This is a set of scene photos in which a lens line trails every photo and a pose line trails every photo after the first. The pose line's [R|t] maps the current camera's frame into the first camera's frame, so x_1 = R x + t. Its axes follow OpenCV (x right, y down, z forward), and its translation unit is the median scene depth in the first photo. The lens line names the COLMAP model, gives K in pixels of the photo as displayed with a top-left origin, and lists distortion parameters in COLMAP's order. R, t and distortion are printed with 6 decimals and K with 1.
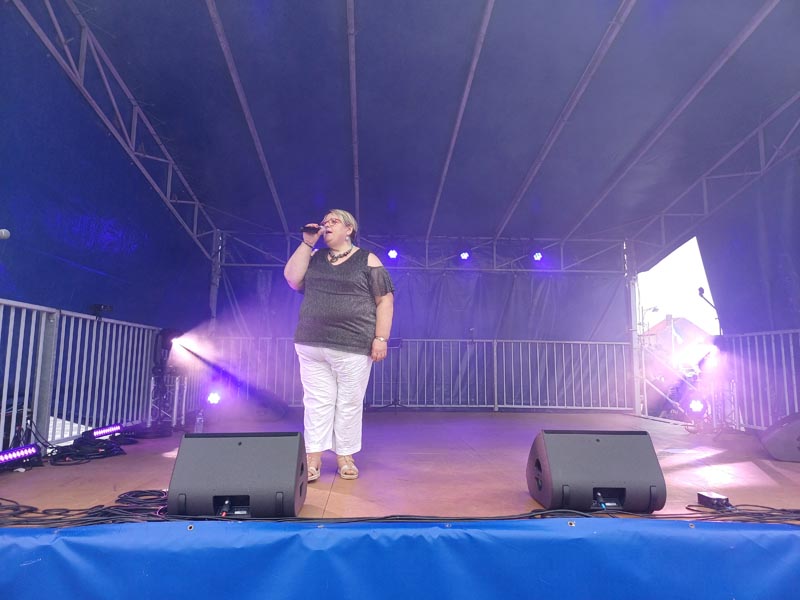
lens RADIAL K [[587.4, 0, 409.9], [0, 587.4, 286.7], [0, 0, 1]] dist [0.108700, -0.120805]
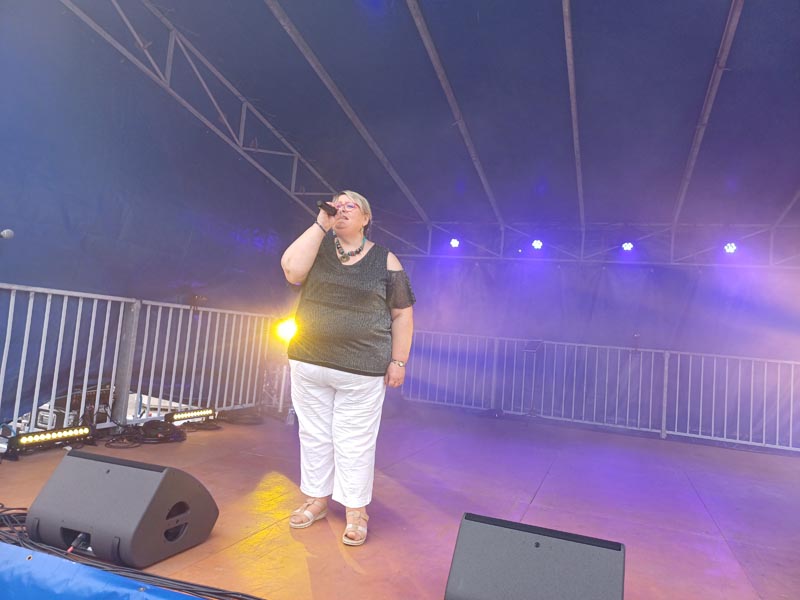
lens RADIAL K [[588.6, 0, 399.7], [0, 588.6, 292.4], [0, 0, 1]] dist [0.074378, -0.069518]
pose [[0.914184, 0.038700, -0.403448, 0.181465], [-0.023589, 0.998824, 0.042358, -0.021001], [0.404613, -0.029206, 0.914022, 0.139562]]
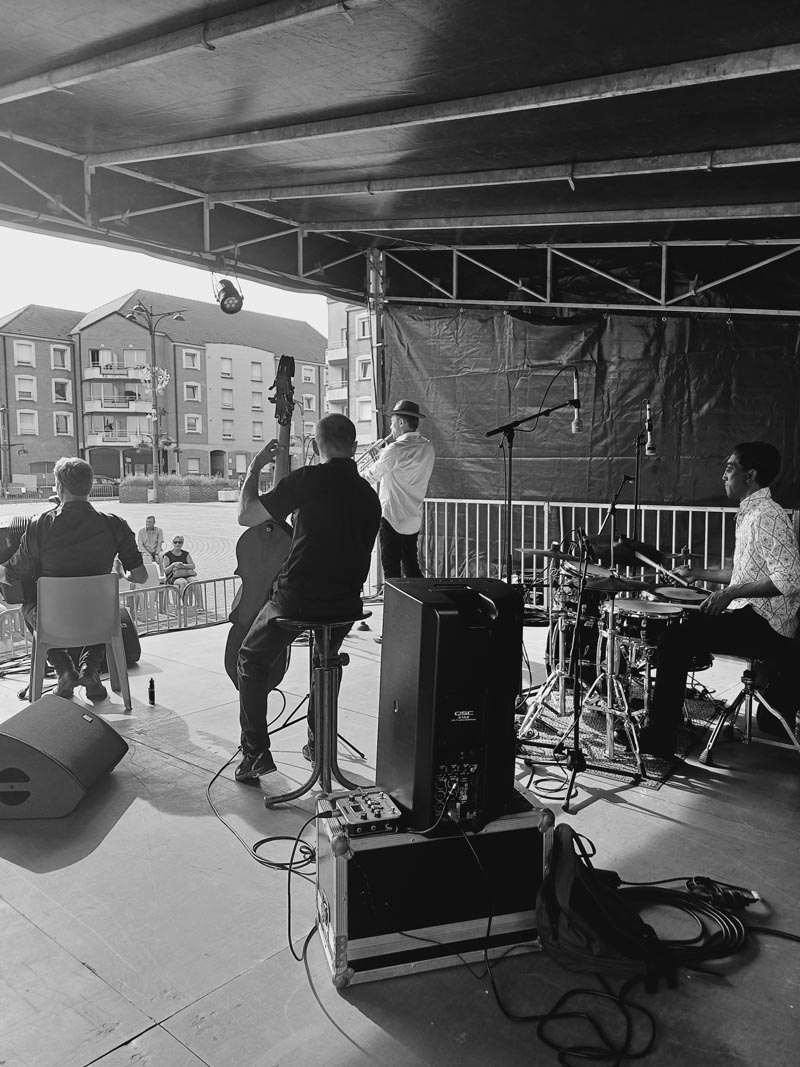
lens RADIAL K [[785.1, 0, 415.6], [0, 785.1, 533.9], [0, 0, 1]] dist [0.120754, -0.156897]
pose [[-0.693557, 0.056570, -0.718177, 0.509604], [0.094627, 0.995428, -0.012974, 0.066409], [0.714160, -0.076957, -0.695740, 1.278007]]
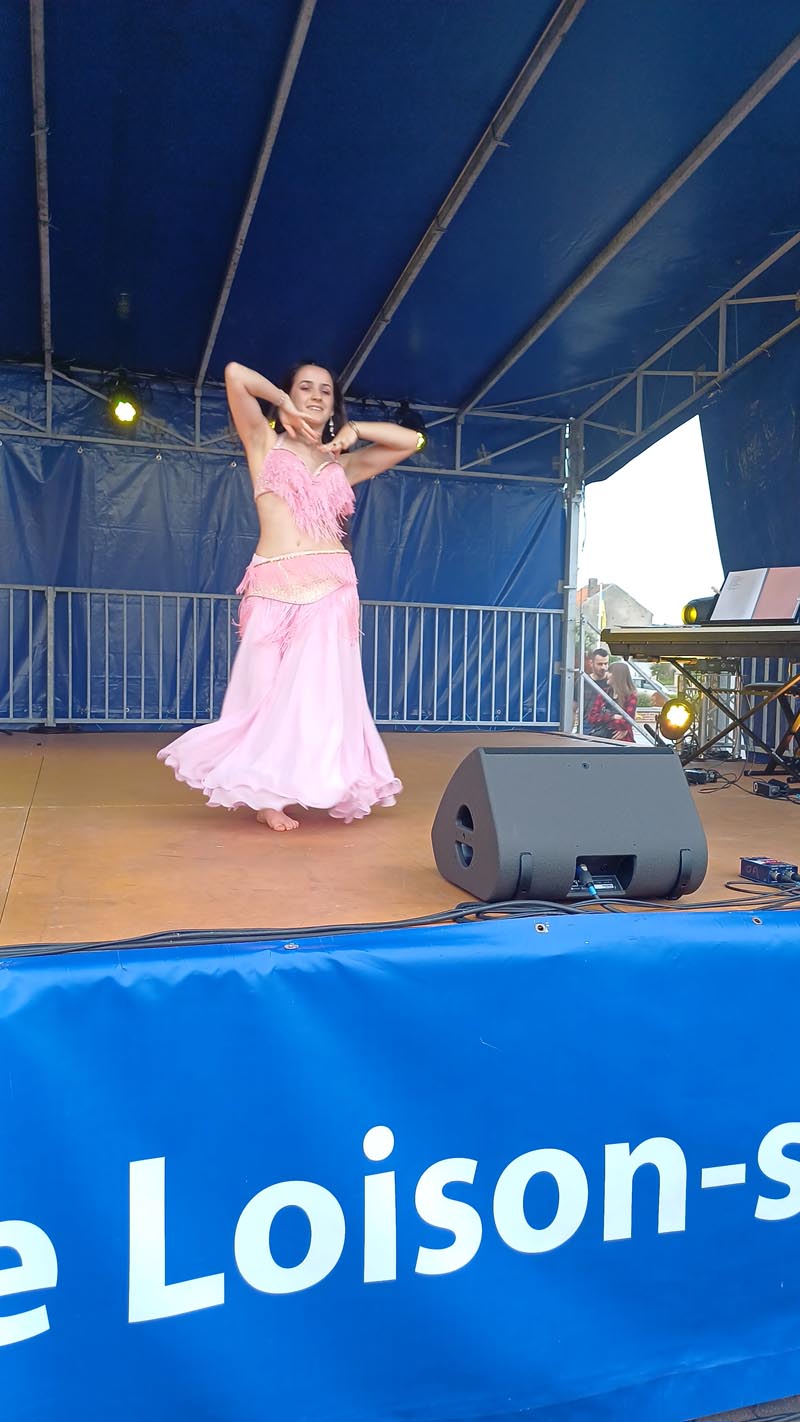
lens RADIAL K [[1045.5, 0, 417.3], [0, 1045.5, 715.9], [0, 0, 1]] dist [0.134240, -0.194774]
pose [[0.968909, 0.002117, 0.247410, -0.016032], [-0.047913, 0.982640, 0.179230, 0.027679], [-0.242735, -0.185512, 0.952190, 0.086296]]
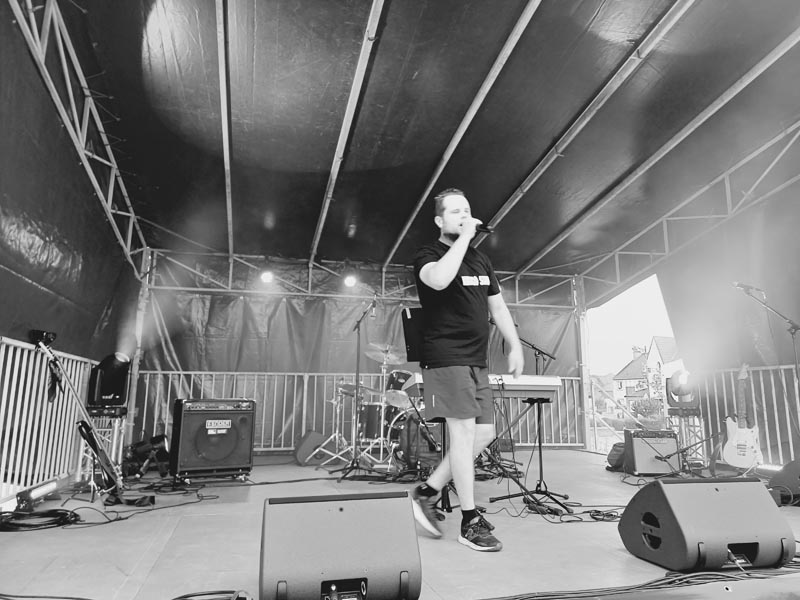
lens RADIAL K [[595.2, 0, 421.0], [0, 595.2, 285.1], [0, 0, 1]] dist [0.095821, -0.101992]
pose [[0.979754, 0.032669, 0.197519, -0.135098], [-0.021410, 0.998036, -0.058870, 0.004285], [-0.199055, 0.053449, 0.978530, 0.069319]]
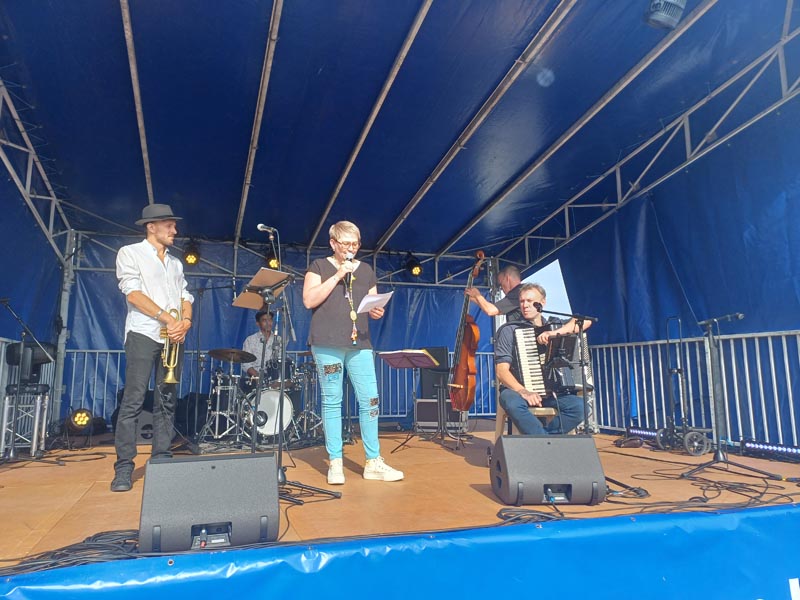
lens RADIAL K [[588.1, 0, 399.2], [0, 588.1, 287.8], [0, 0, 1]] dist [0.083110, -0.059646]
pose [[0.967452, 0.023554, 0.251956, -0.095036], [-0.019828, 0.999653, -0.017318, -0.003187], [-0.252277, 0.011759, 0.967584, 0.006213]]
